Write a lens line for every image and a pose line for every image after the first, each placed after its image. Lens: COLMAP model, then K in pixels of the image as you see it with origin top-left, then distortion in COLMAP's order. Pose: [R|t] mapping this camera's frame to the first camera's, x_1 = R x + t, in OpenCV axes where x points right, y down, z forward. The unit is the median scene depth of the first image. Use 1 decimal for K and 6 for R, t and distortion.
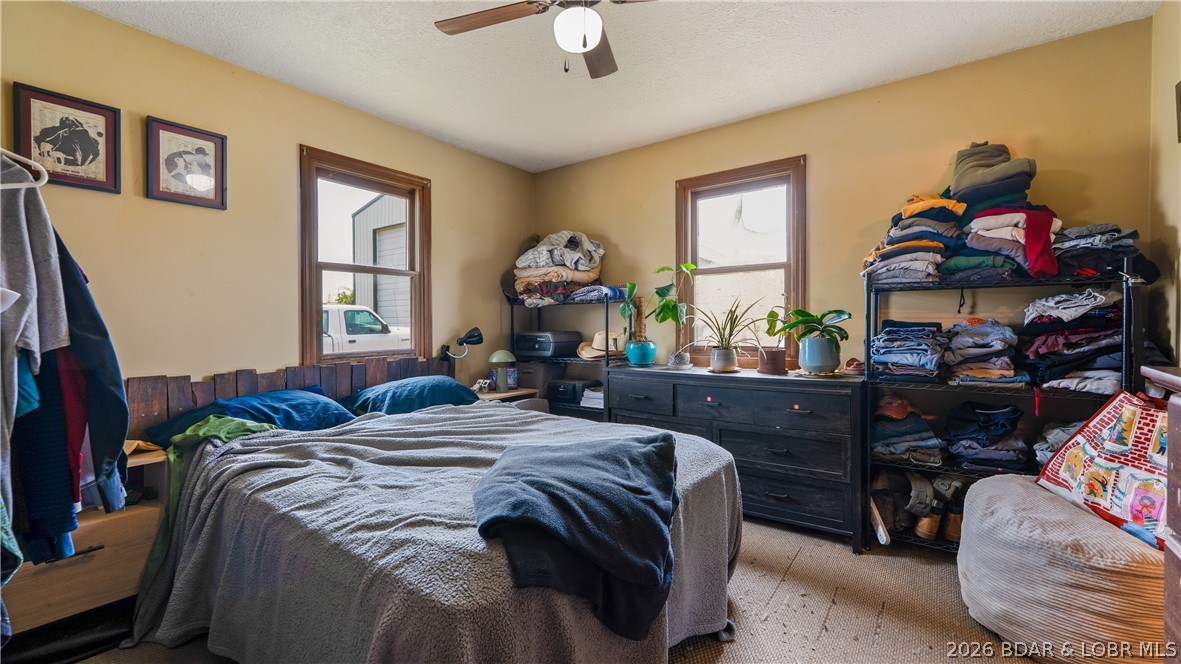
lens RADIAL K [[480.2, 0, 586.4], [0, 480.2, 325.6], [0, 0, 1]] dist [0.013535, -0.004187]
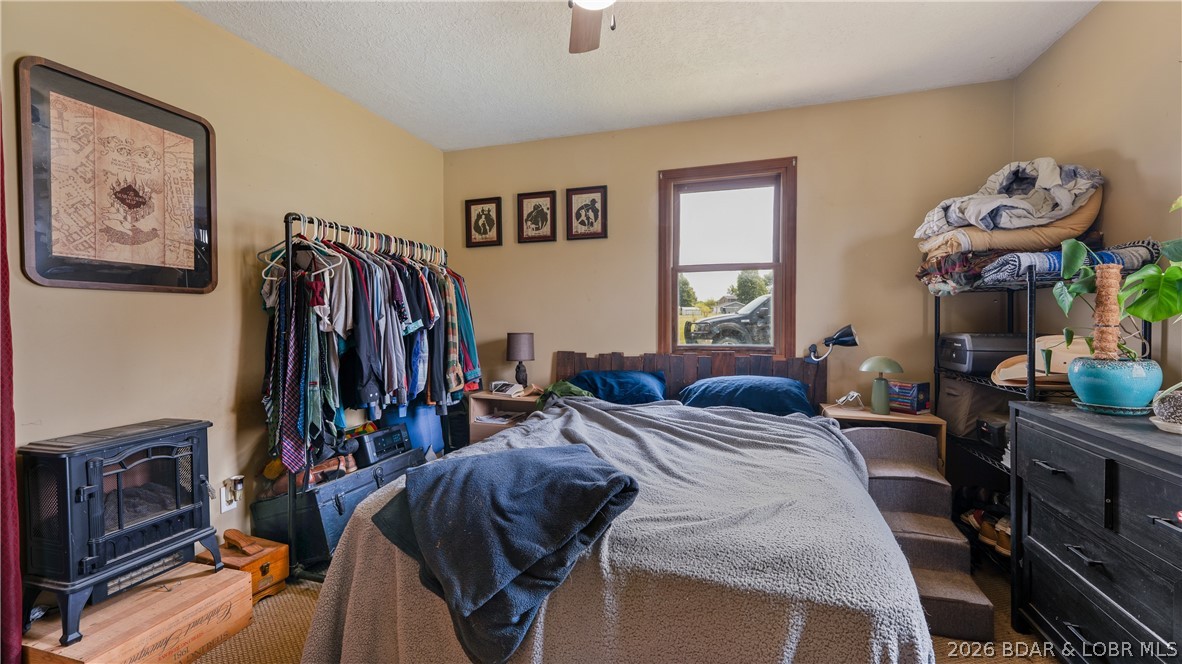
lens RADIAL K [[480.6, 0, 592.4], [0, 480.6, 329.2], [0, 0, 1]] dist [0.013535, -0.004187]
pose [[0.315727, 0.023529, -0.948558, 0.571618], [-0.009316, 0.999721, 0.021697, -0.003619], [0.948804, 0.001987, 0.315858, 0.514912]]
